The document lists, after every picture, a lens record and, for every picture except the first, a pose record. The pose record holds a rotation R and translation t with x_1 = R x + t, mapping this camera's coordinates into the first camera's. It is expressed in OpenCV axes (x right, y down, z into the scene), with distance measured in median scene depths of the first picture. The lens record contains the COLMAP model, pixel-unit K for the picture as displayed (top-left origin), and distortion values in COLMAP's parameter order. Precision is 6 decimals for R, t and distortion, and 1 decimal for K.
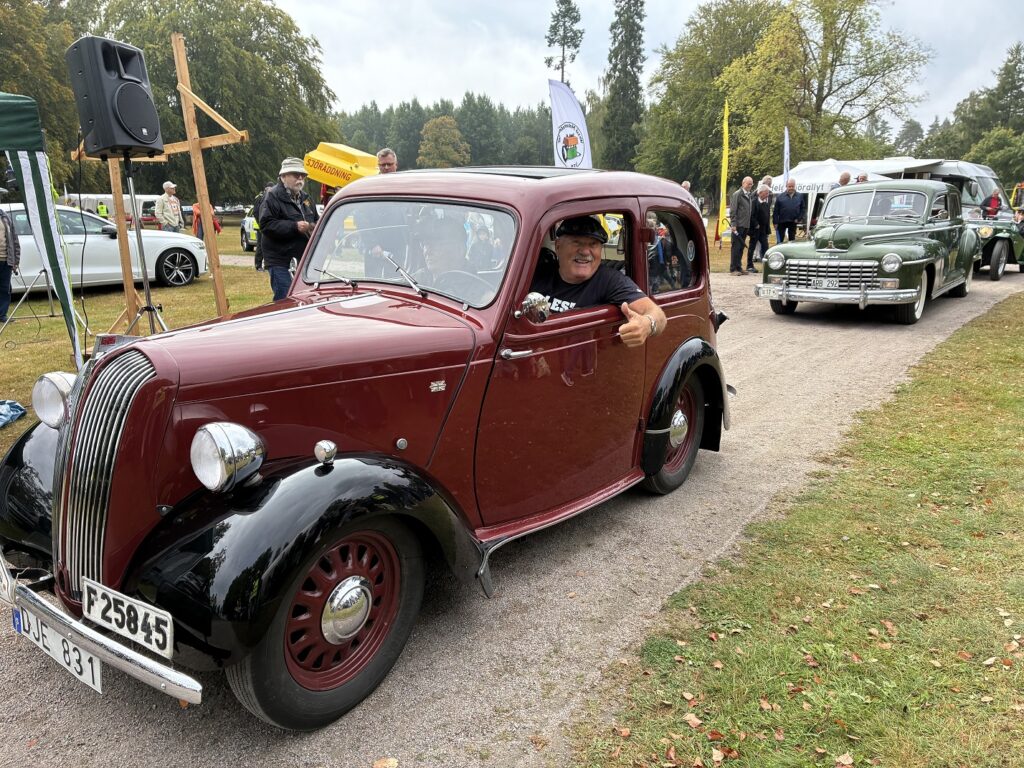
lens RADIAL K [[772.1, 0, 512.0], [0, 772.1, 384.0], [0, 0, 1]] dist [0.011883, 0.000491]
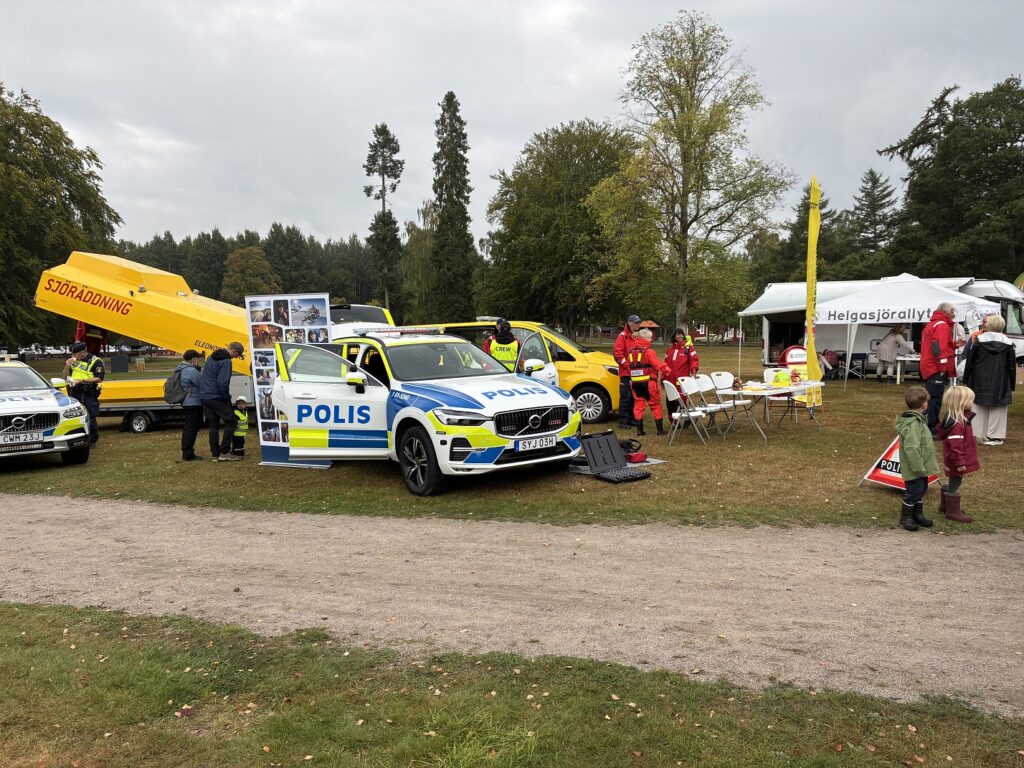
lens RADIAL K [[772.1, 0, 512.0], [0, 772.1, 384.0], [0, 0, 1]] dist [0.011883, 0.000491]
pose [[0.969810, -0.035351, 0.241284, -0.020062], [0.074499, 0.985084, -0.155112, -0.027506], [-0.232202, 0.168404, 0.957978, 0.105121]]
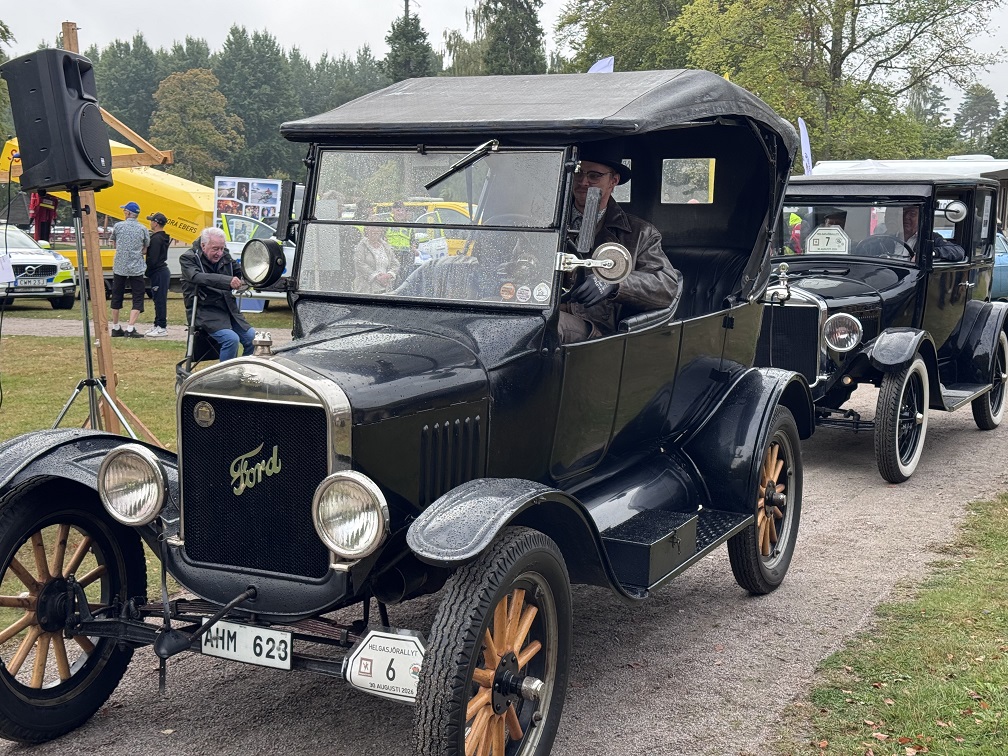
lens RADIAL K [[1385.8, 0, 504.0], [0, 1385.8, 378.0], [0, 0, 1]] dist [0.191270, -0.354807]
pose [[0.990480, -0.013057, 0.137034, -0.011851], [0.028913, 0.993018, -0.114364, 0.003140], [-0.134584, 0.117238, 0.983942, -0.019878]]
